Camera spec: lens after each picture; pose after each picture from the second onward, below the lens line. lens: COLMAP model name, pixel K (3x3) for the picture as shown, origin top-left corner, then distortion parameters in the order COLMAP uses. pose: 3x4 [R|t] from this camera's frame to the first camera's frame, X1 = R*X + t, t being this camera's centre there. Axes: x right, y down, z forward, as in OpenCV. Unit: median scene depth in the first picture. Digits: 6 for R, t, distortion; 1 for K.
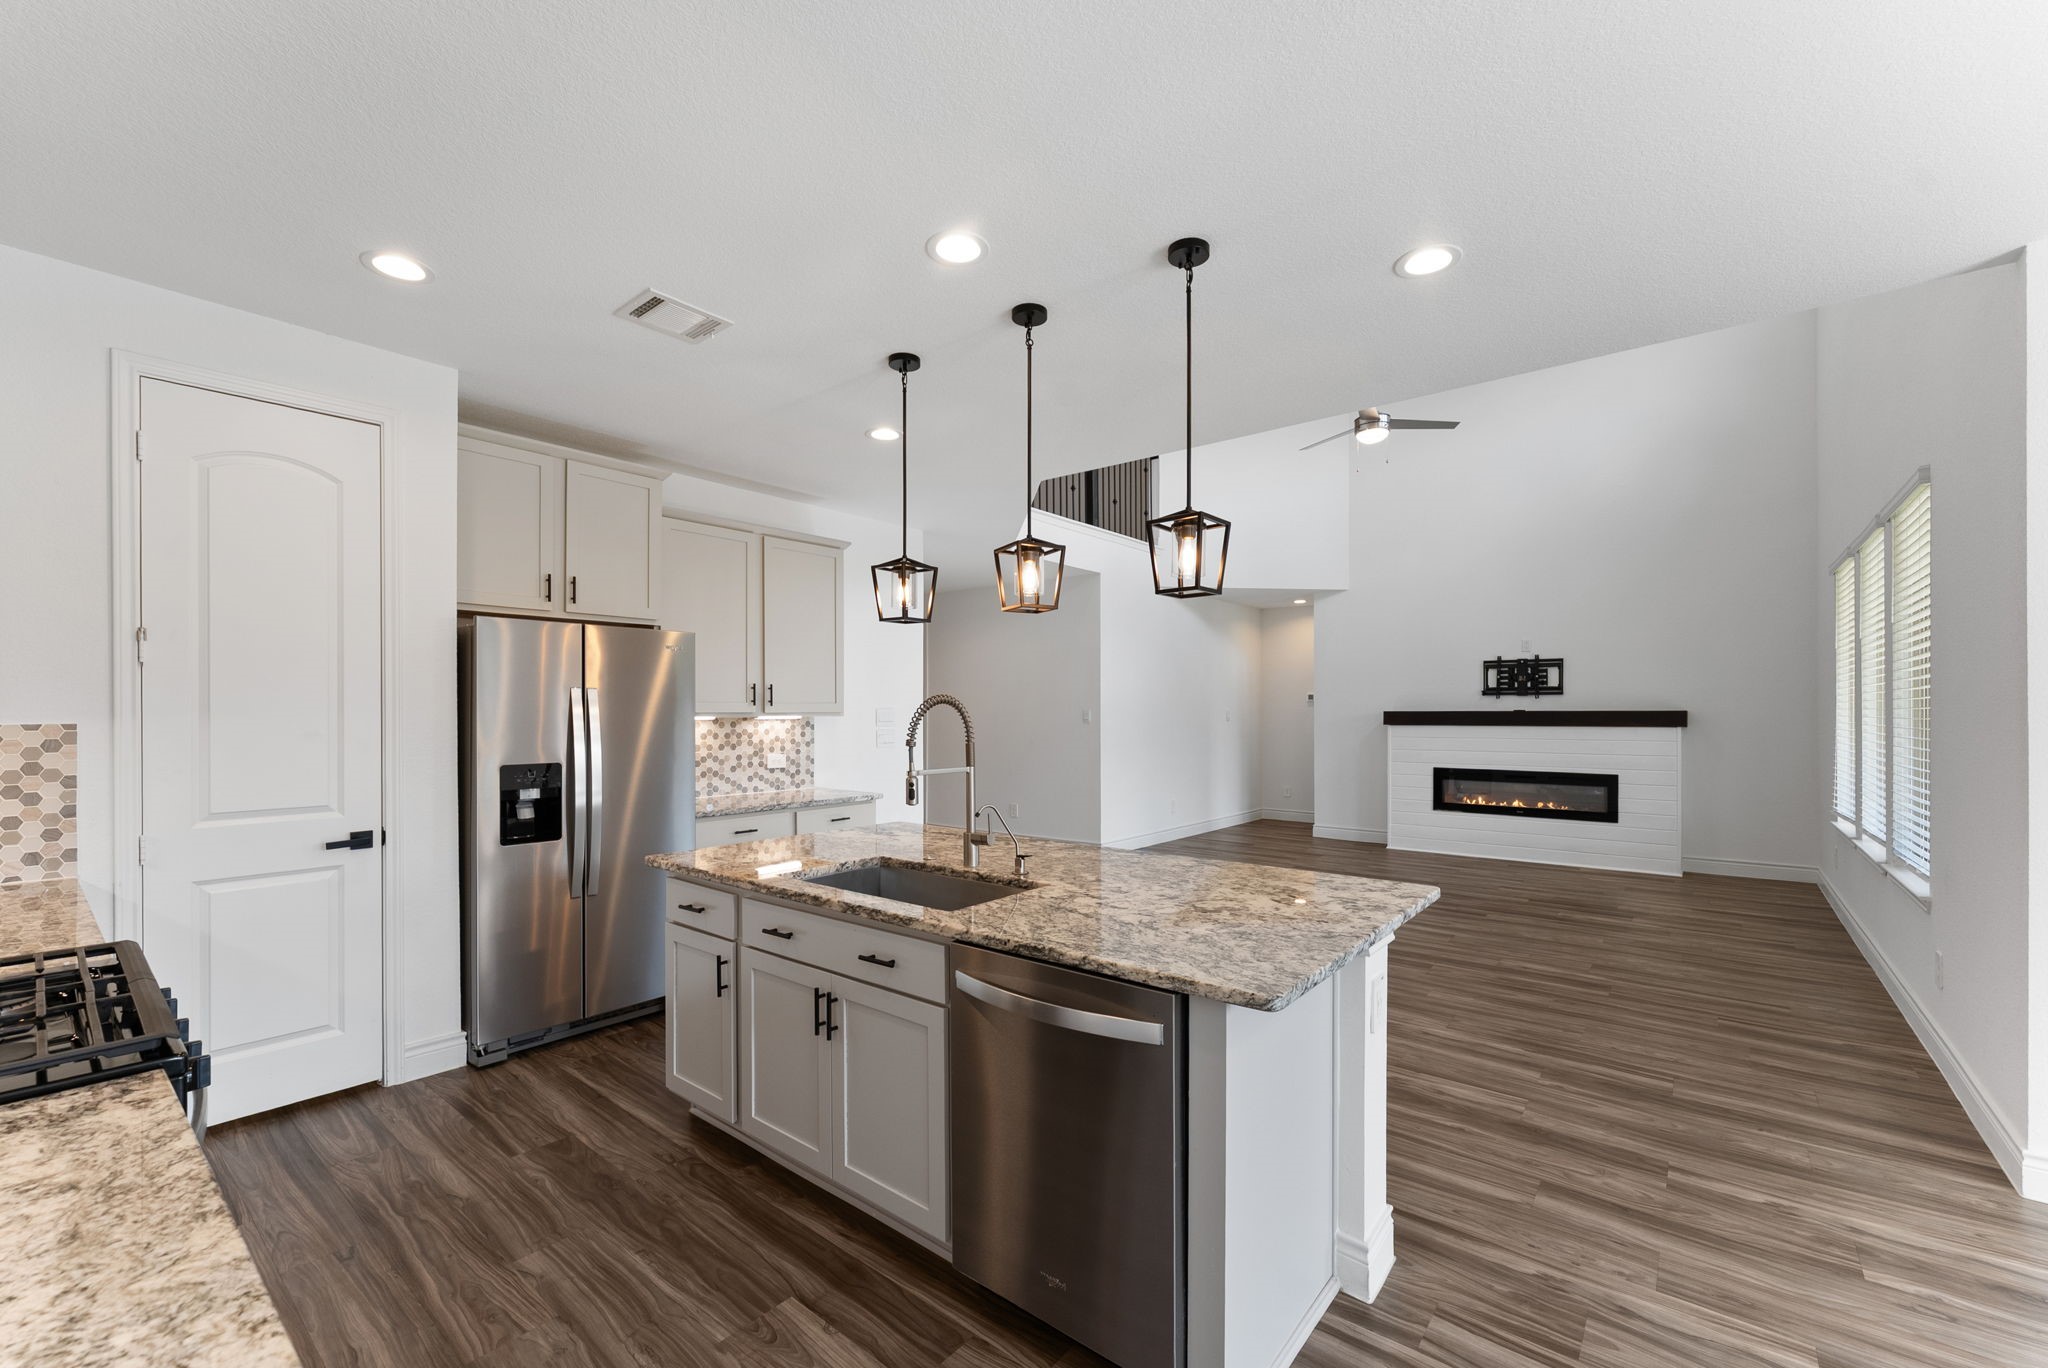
lens RADIAL K [[836.4, 0, 1032.2], [0, 836.4, 712.1], [0, 0, 1]] dist [-0.000233, -0.000017]
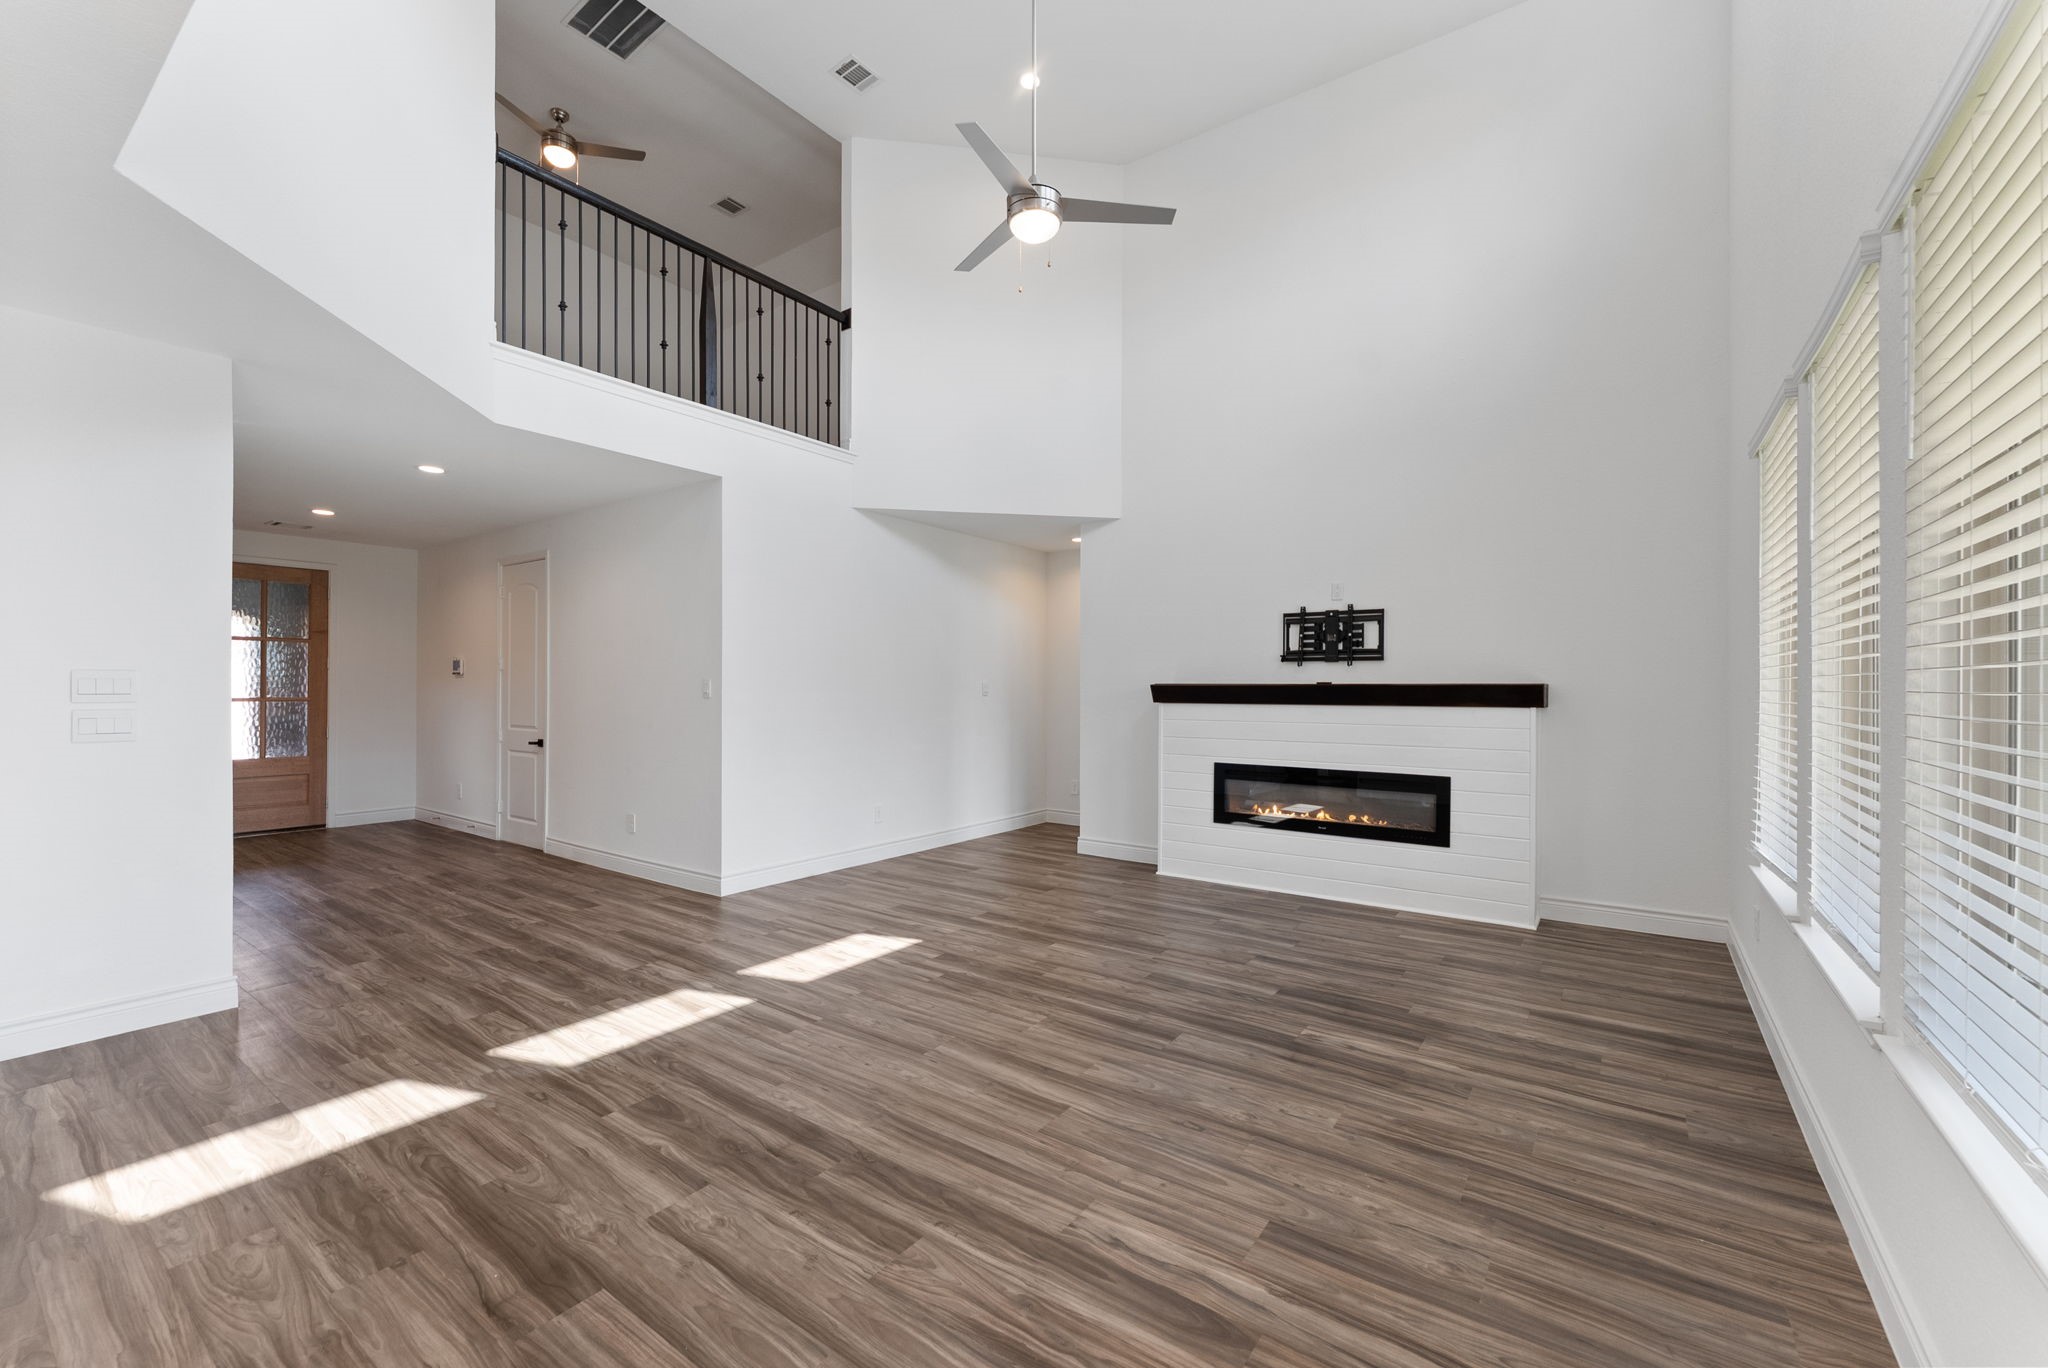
lens RADIAL K [[830.8, 0, 1024.6], [0, 830.8, 690.9], [0, 0, 1]] dist [-0.000248, -0.000111]
pose [[0.998439, 0.004630, 0.055655, 0.597418], [-0.004889, 0.999978, 0.004521, 0.006091], [-0.055633, -0.004786, 0.998440, 0.646682]]
